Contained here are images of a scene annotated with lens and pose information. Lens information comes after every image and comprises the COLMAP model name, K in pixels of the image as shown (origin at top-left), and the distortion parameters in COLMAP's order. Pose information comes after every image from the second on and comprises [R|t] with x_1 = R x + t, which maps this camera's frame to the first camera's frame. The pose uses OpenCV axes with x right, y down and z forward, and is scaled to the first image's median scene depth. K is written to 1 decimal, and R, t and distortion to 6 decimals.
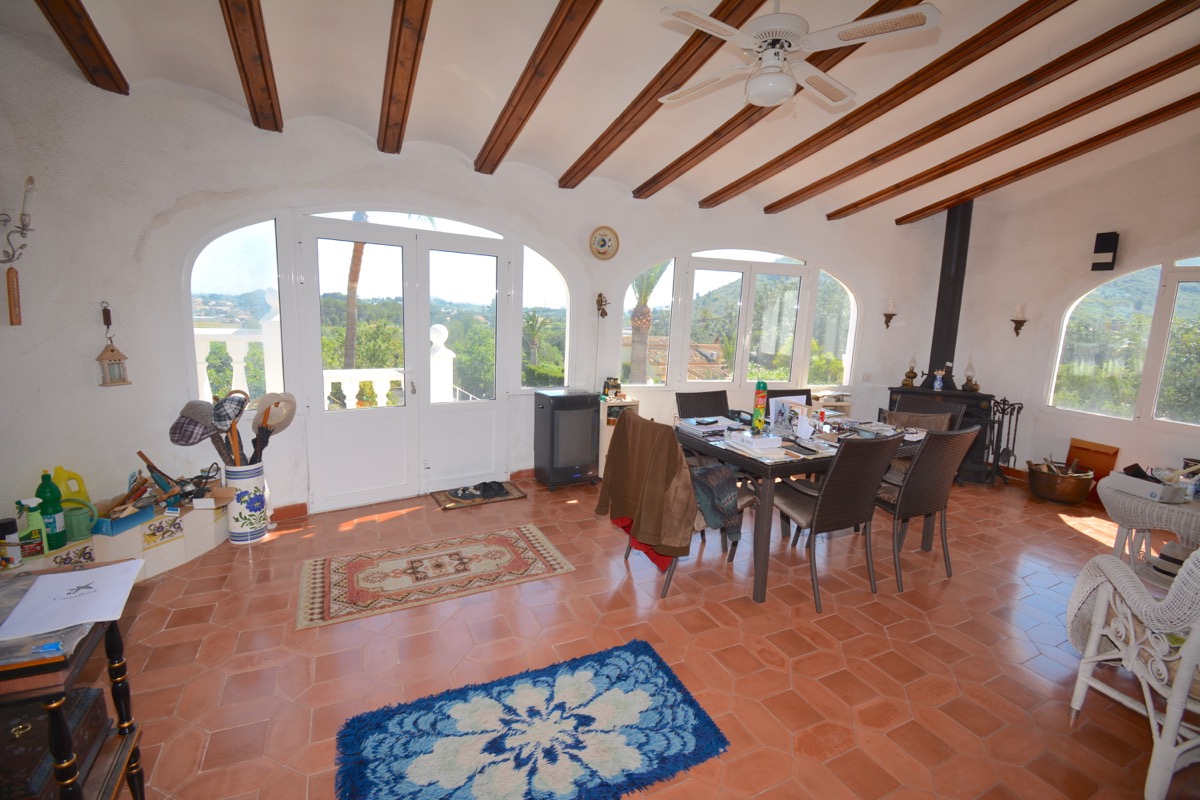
lens RADIAL K [[527.6, 0, 601.7], [0, 527.6, 390.9], [0, 0, 1]] dist [0.023779, -0.028215]
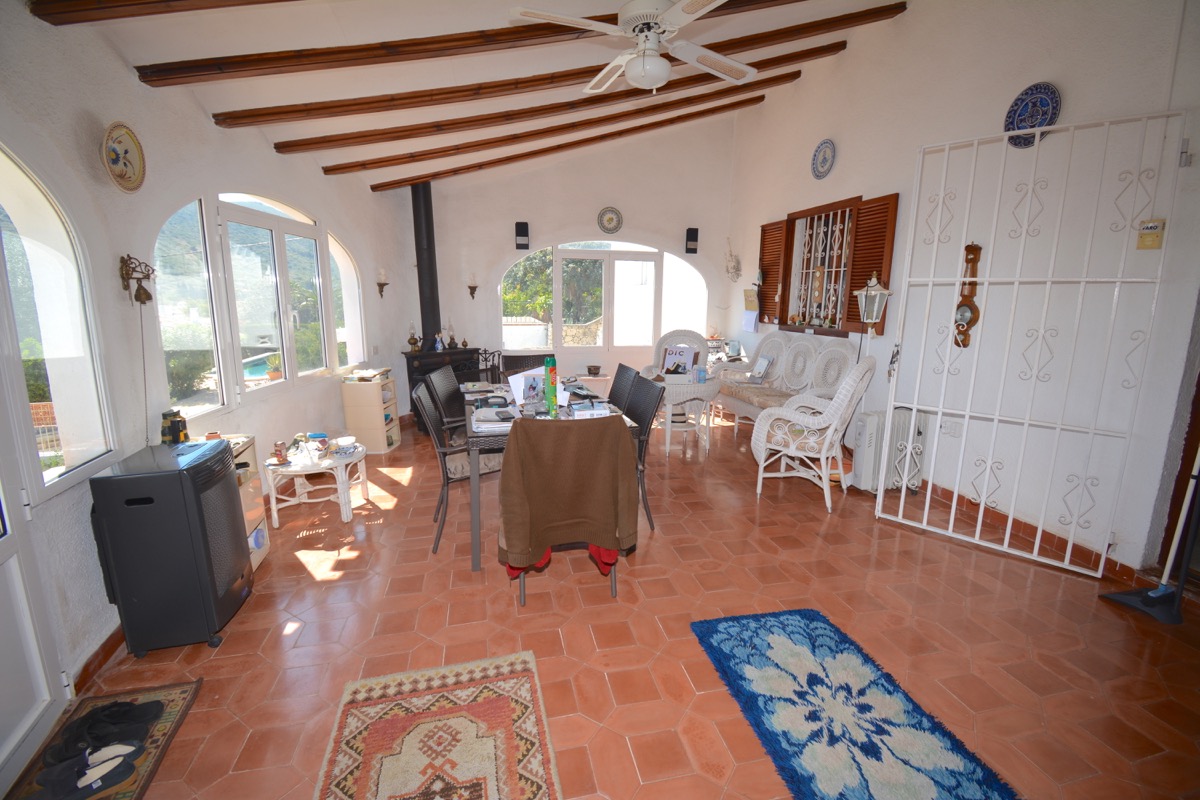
lens RADIAL K [[527.6, 0, 601.7], [0, 527.6, 390.9], [0, 0, 1]] dist [0.023779, -0.028215]
pose [[0.218696, -0.215798, 0.951632, -0.857768], [0.151221, 0.970953, 0.185427, -0.172432], [-0.964004, 0.103354, 0.244977, 0.923512]]
